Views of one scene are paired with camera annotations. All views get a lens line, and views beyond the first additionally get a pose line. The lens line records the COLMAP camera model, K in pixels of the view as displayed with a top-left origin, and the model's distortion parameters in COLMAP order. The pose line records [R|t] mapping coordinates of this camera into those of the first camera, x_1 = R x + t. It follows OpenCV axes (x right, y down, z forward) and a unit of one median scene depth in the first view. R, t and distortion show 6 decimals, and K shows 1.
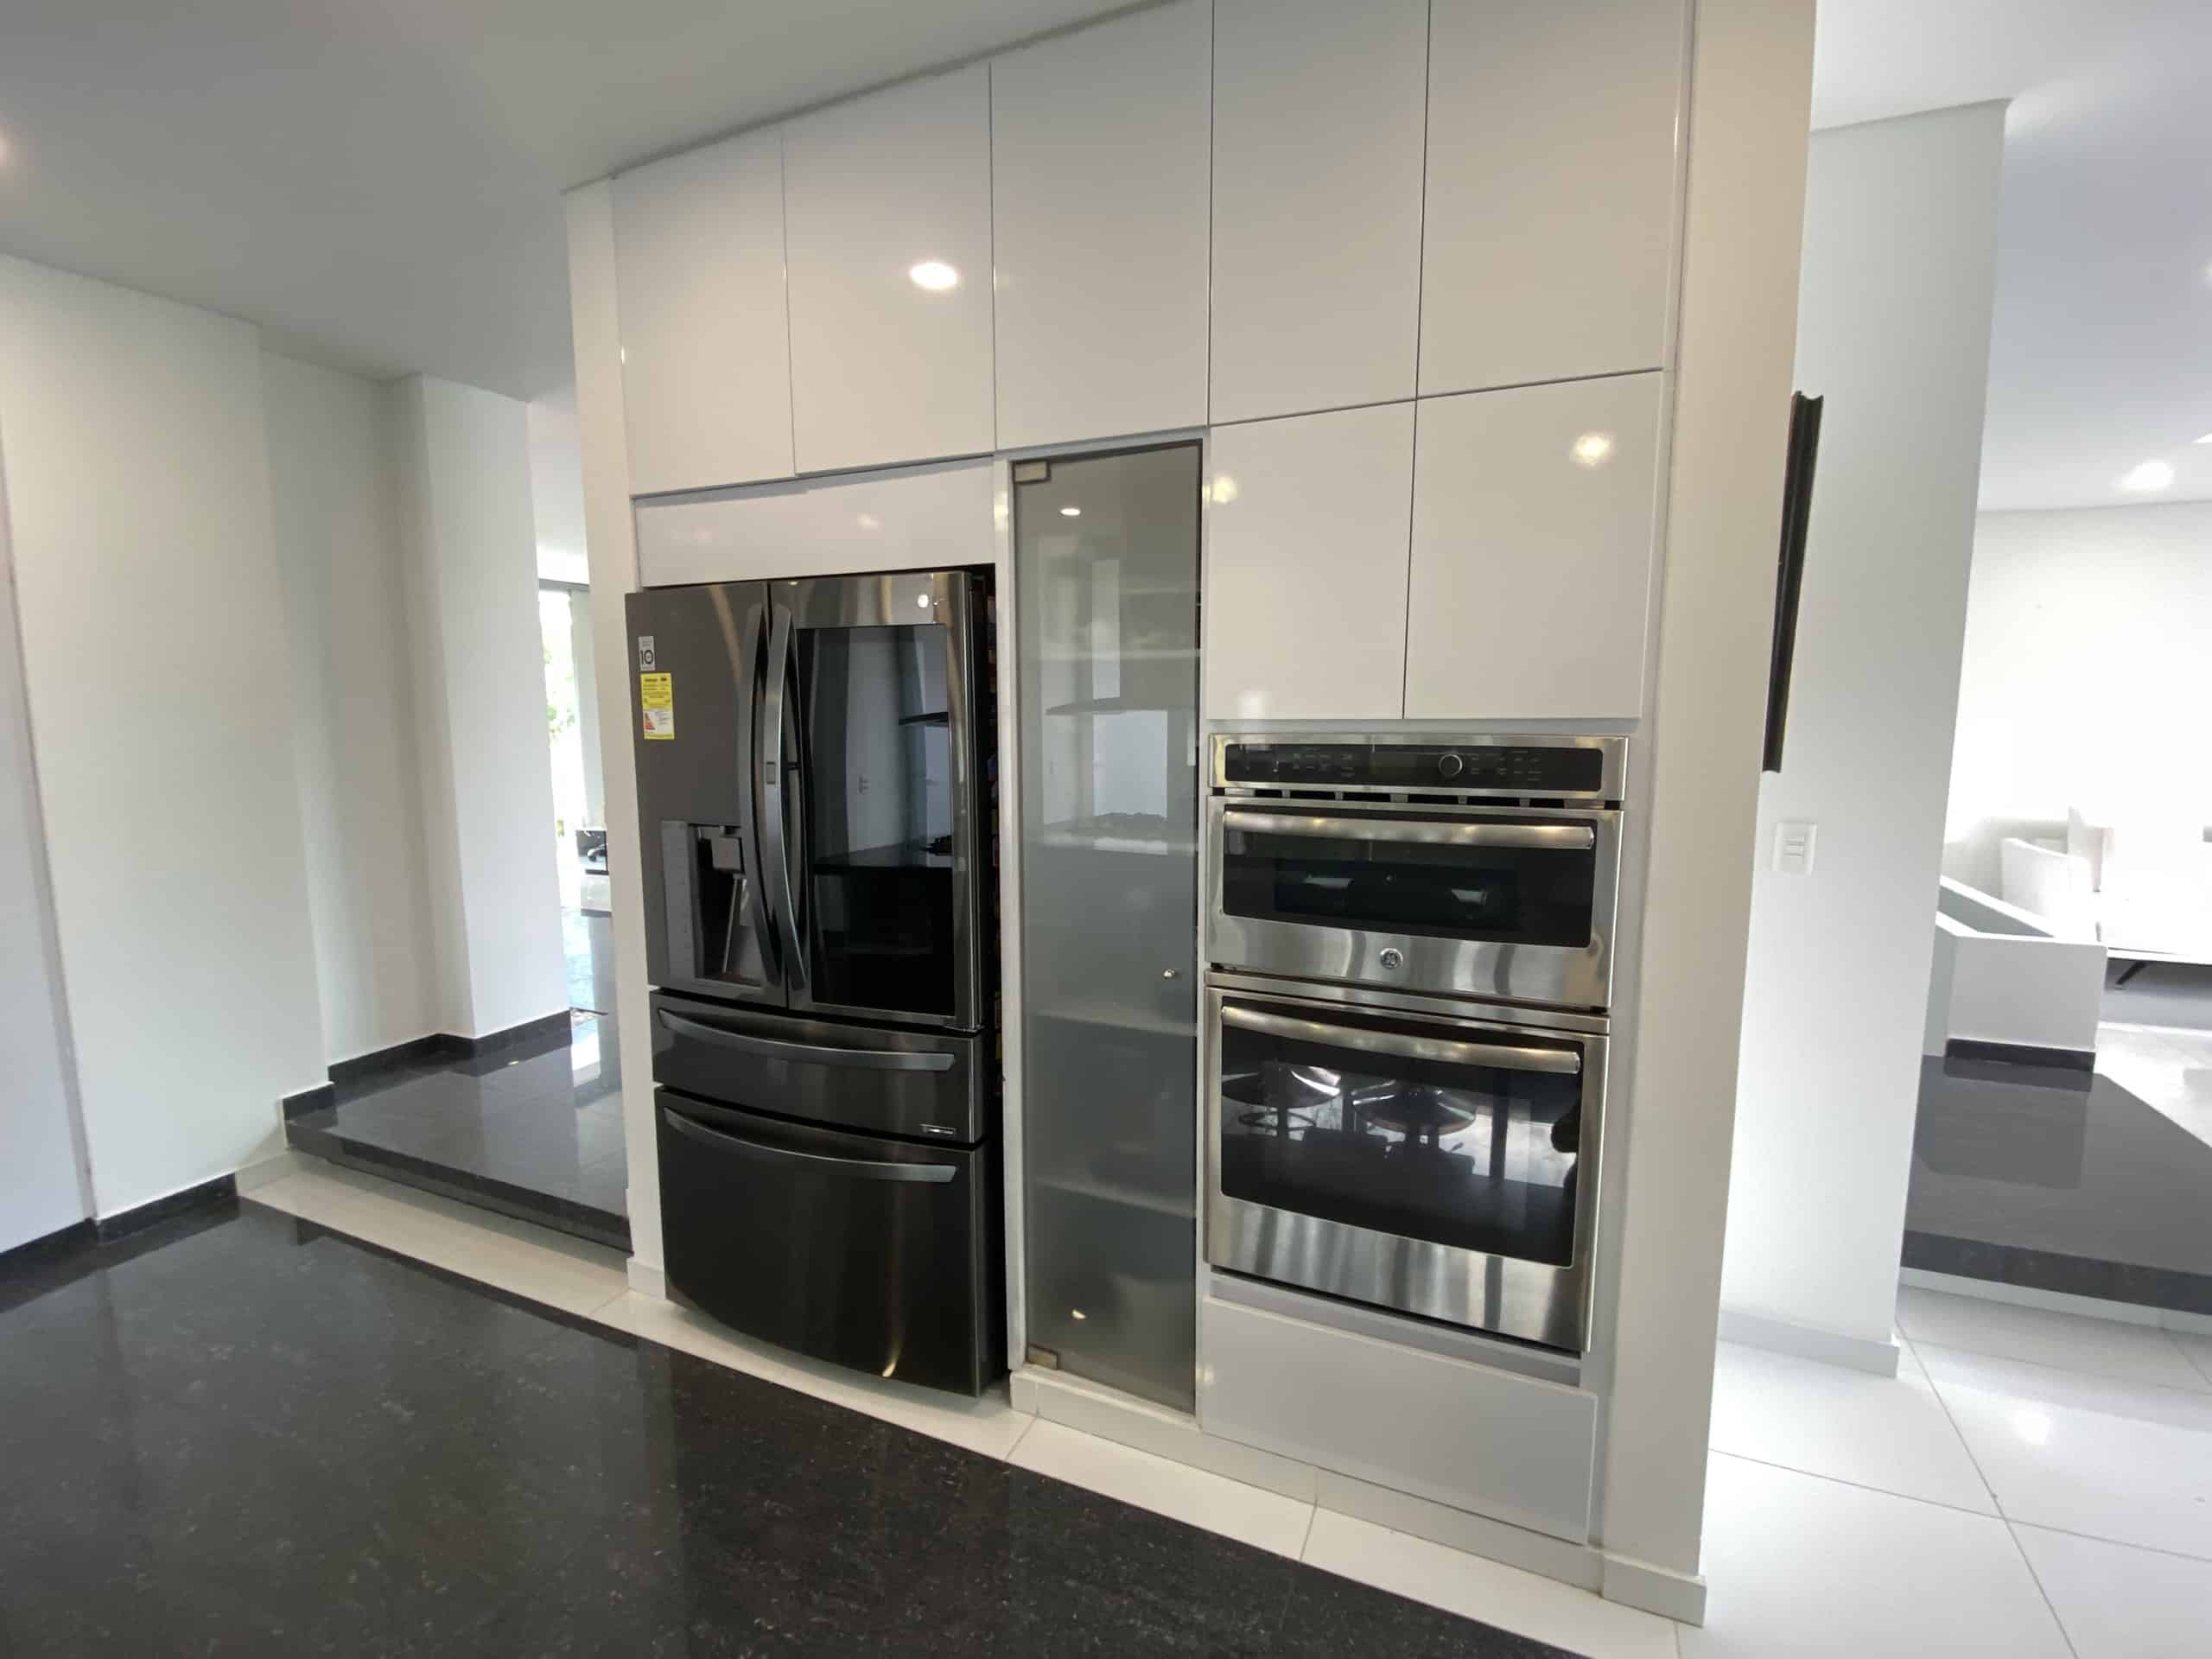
lens RADIAL K [[1003.4, 0, 1106.0], [0, 1003.4, 829.5], [0, 0, 1]] dist [0.000758, 0.000061]
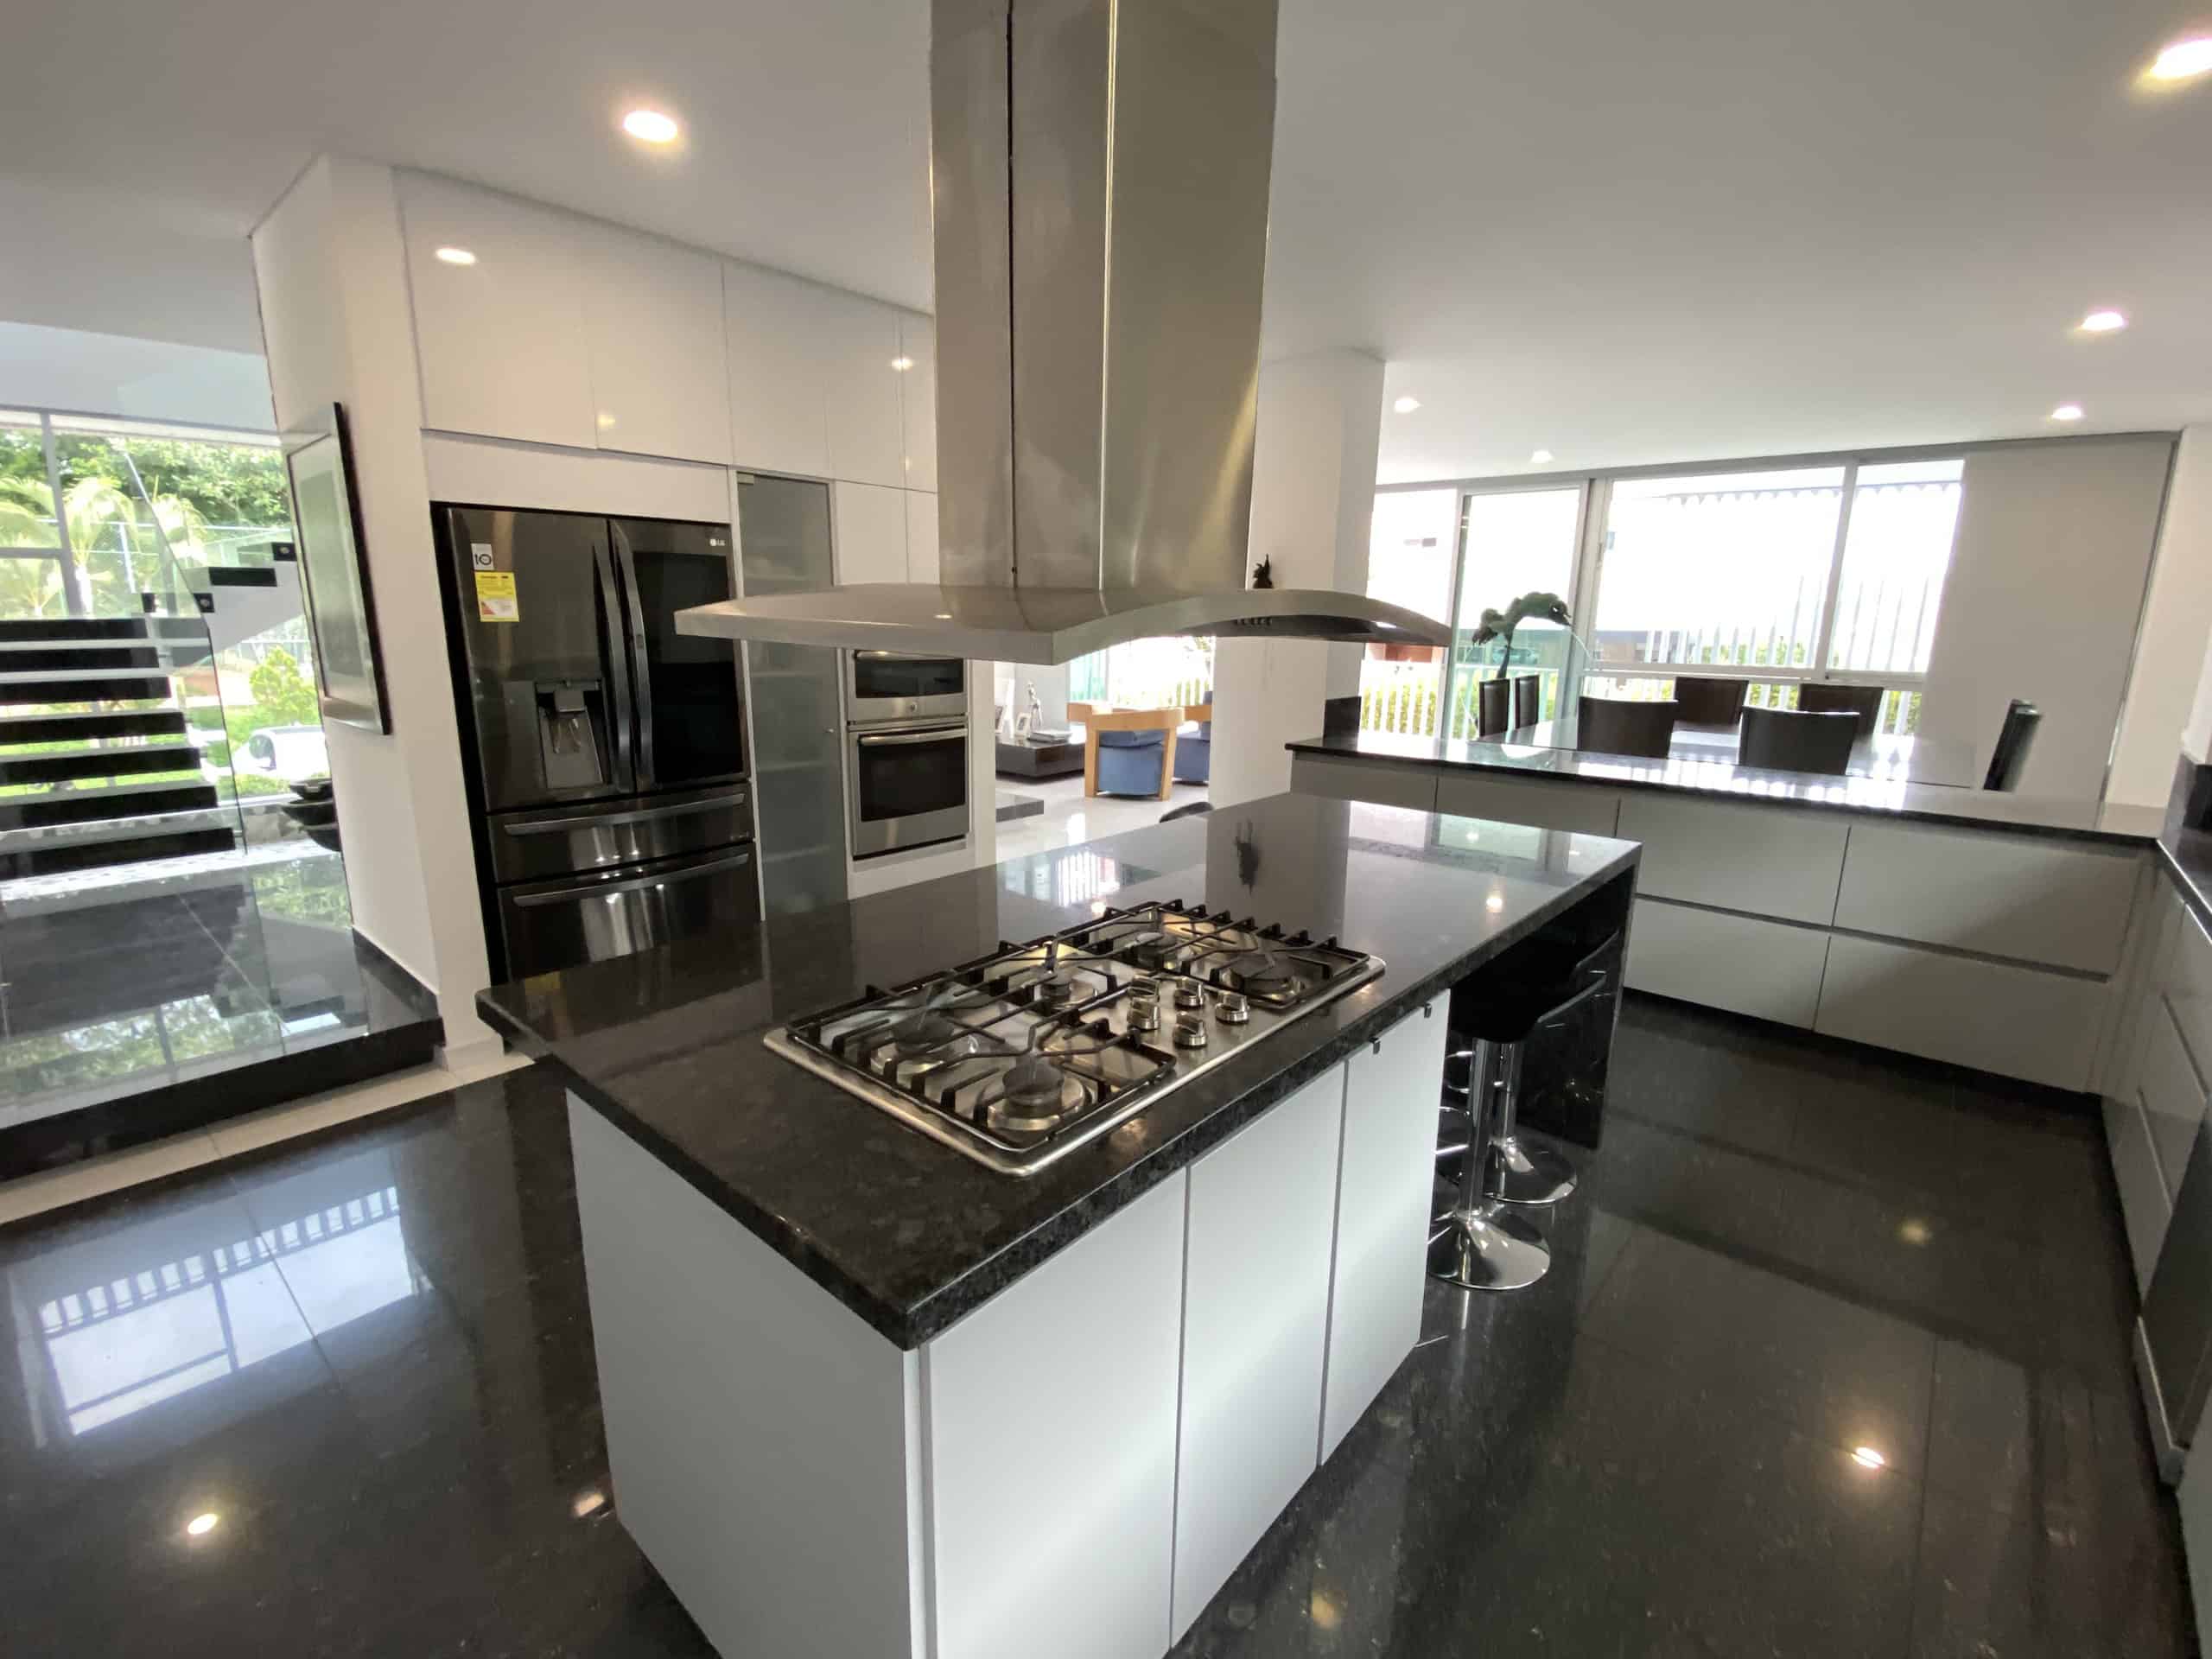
lens RADIAL K [[1003.4, 0, 1106.0], [0, 1003.4, 829.5], [0, 0, 1]] dist [0.000758, 0.000061]
pose [[0.286183, -0.197066, 0.937691, -1.679488], [0.114547, 0.978640, 0.170712, 0.051920], [-0.951303, 0.058555, 0.302644, -0.194205]]
